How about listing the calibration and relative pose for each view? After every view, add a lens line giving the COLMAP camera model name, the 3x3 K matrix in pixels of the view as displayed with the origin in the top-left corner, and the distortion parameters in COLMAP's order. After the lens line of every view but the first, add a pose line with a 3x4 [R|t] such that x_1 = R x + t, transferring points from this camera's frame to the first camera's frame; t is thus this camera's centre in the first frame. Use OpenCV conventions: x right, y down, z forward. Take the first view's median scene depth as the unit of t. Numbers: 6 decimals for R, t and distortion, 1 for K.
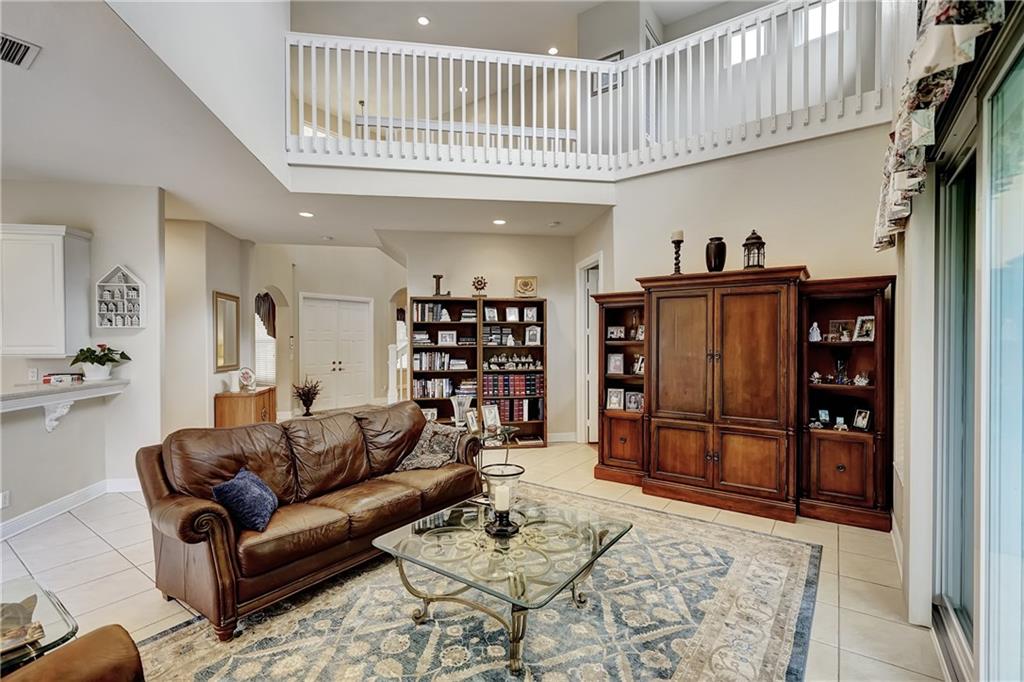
lens RADIAL K [[473.2, 0, 504.5], [0, 473.2, 343.9], [0, 0, 1]] dist [-0.005908, 0.002707]
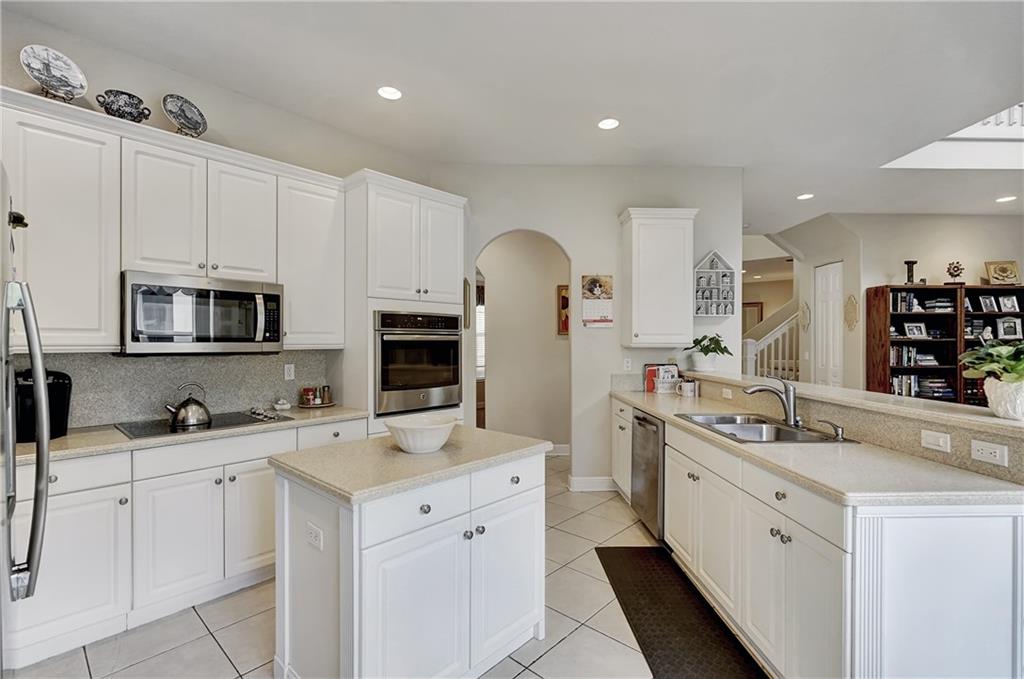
lens RADIAL K [[473.2, 0, 505.6], [0, 473.2, 344.7], [0, 0, 1]] dist [-0.005908, 0.002707]
pose [[0.993284, 0.003563, -0.115643, -0.799225], [-0.003193, 0.999989, 0.003391, 0.014486], [0.115654, -0.002999, 0.993285, 0.007816]]
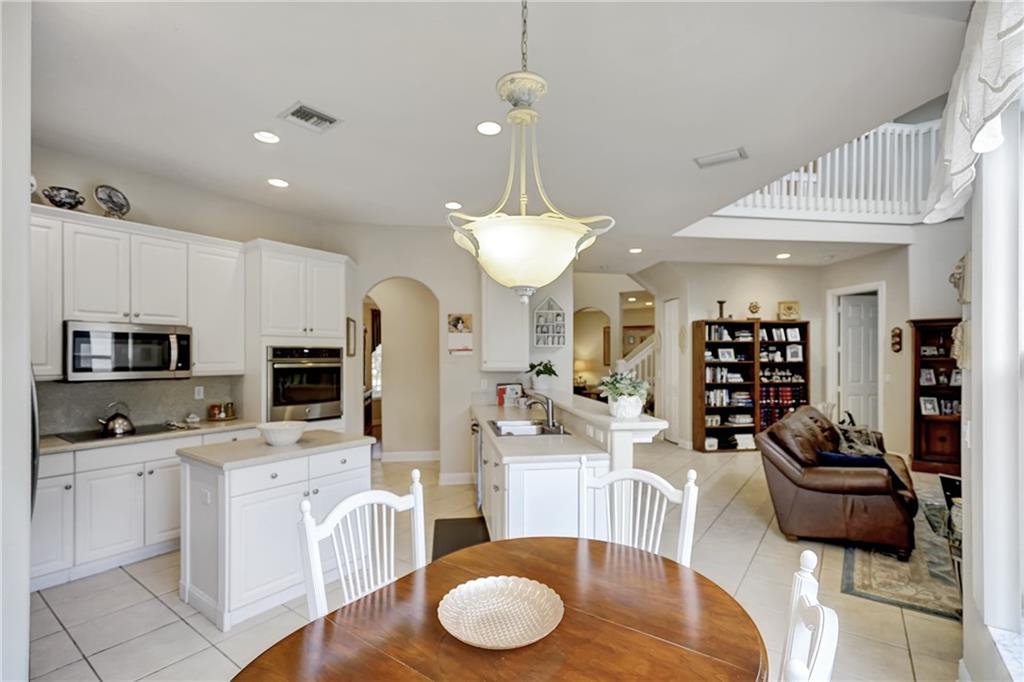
lens RADIAL K [[473.2, 0, 502.2], [0, 473.2, 359.2], [0, 0, 1]] dist [-0.005908, 0.002707]
pose [[0.999984, 0.001105, -0.005461, -0.666111], [-0.001107, 0.999999, -0.000423, -0.000483], [0.005461, 0.000429, 0.999985, -0.165398]]
